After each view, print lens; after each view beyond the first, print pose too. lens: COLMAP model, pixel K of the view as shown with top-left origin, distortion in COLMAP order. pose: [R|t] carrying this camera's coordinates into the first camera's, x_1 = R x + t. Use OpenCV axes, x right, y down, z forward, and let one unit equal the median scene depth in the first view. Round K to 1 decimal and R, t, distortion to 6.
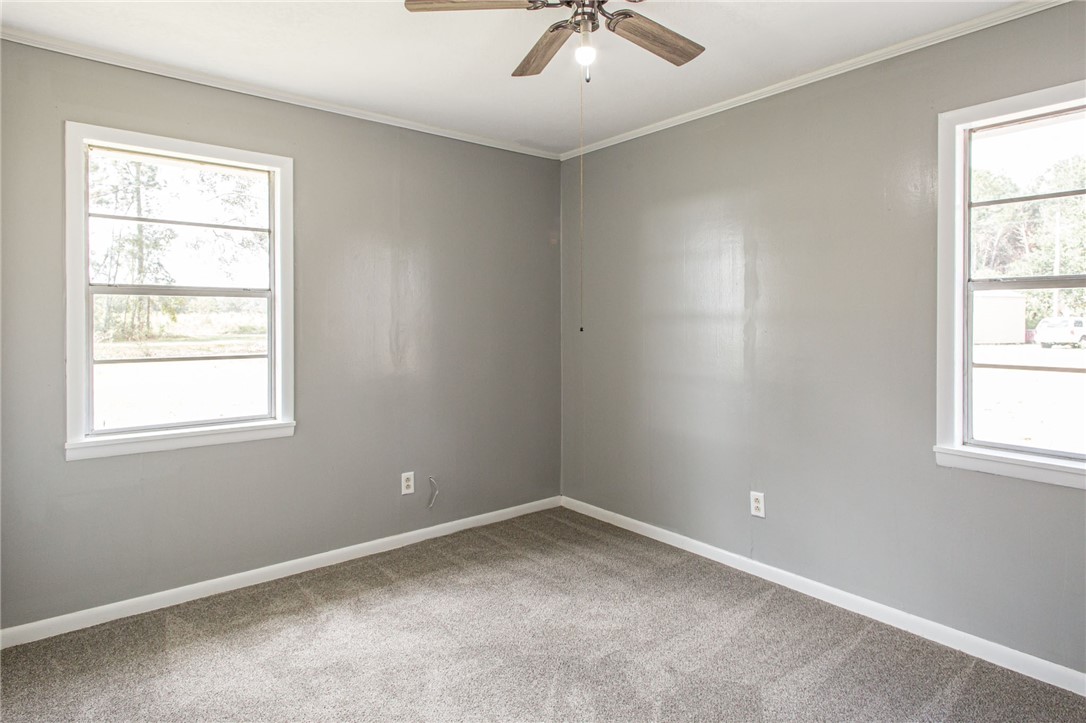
lens RADIAL K [[629.3, 0, 545.1], [0, 629.3, 328.0], [0, 0, 1]] dist [0.002064, 0.000482]
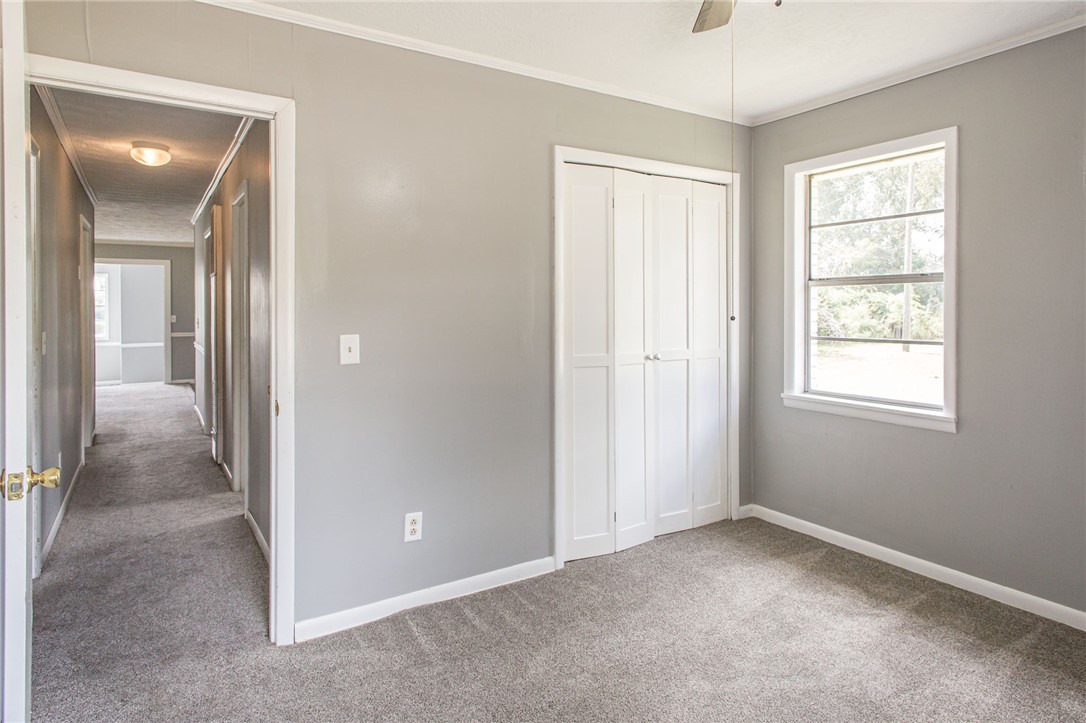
lens RADIAL K [[620.3, 0, 544.3], [0, 620.3, 315.1], [0, 0, 1]] dist [0.001682, 0.000563]
pose [[-0.146189, 0.002357, -0.989254, 0.616585], [-0.018372, 0.999818, 0.005097, 0.010174], [0.989086, 0.018920, -0.146119, 0.590432]]
